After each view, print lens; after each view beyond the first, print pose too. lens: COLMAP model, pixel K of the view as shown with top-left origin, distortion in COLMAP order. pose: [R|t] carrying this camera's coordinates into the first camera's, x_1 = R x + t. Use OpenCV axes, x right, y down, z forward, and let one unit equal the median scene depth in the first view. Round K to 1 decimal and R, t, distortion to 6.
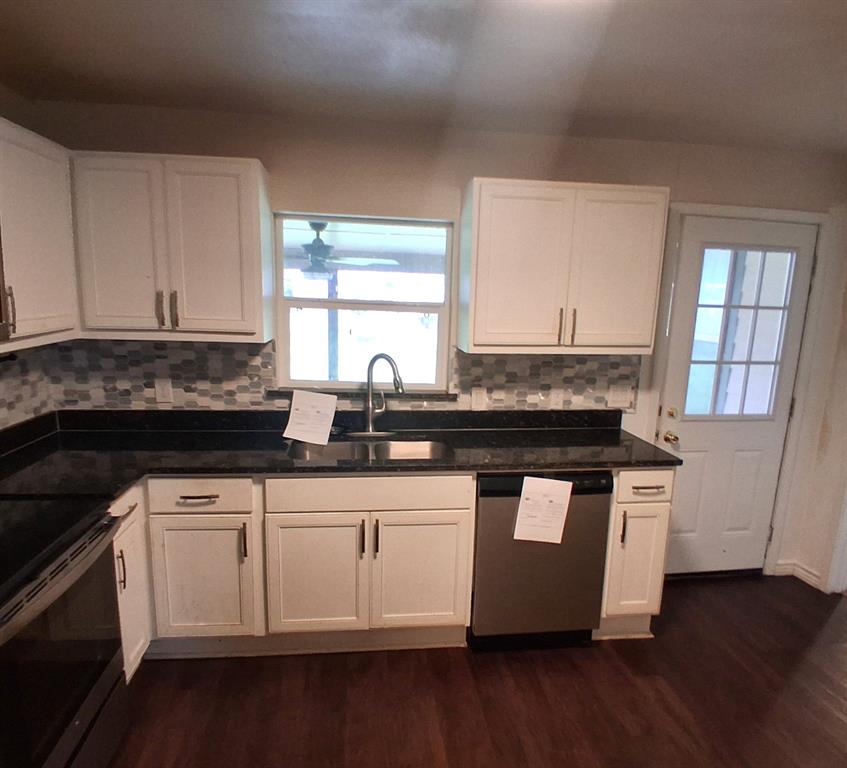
lens RADIAL K [[581.8, 0, 428.1], [0, 581.8, 418.4], [0, 0, 1]] dist [0.016463, -0.048641]
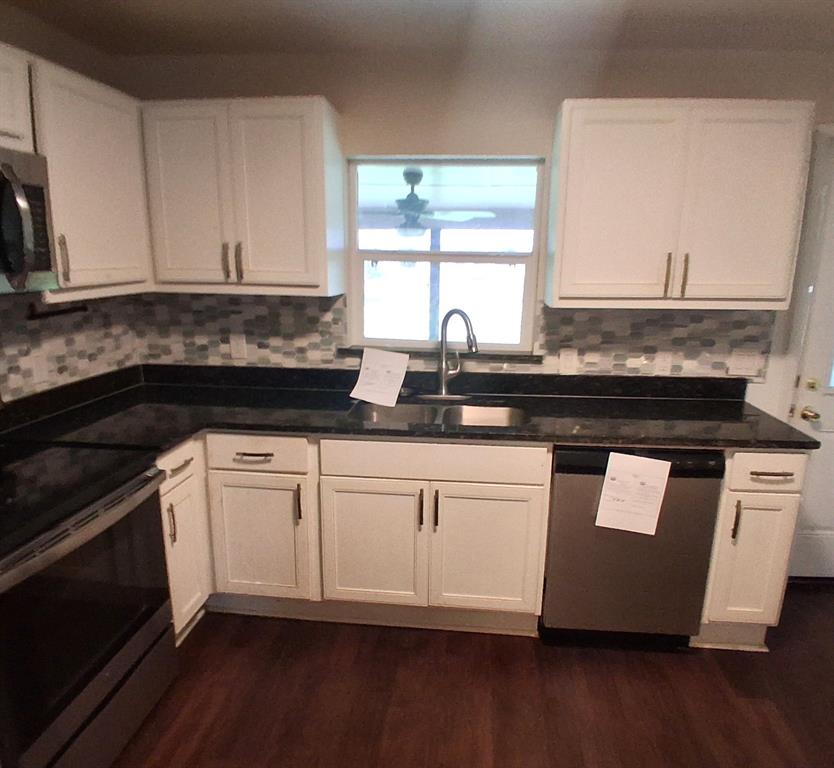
lens RADIAL K [[572.9, 0, 415.7], [0, 572.9, 412.8], [0, 0, 1]] dist [0.016463, -0.048641]
pose [[0.973310, 0.039431, -0.226080, 0.073854], [-0.029057, 0.998374, 0.049034, 0.009377], [0.227646, -0.041156, 0.972874, 0.117320]]
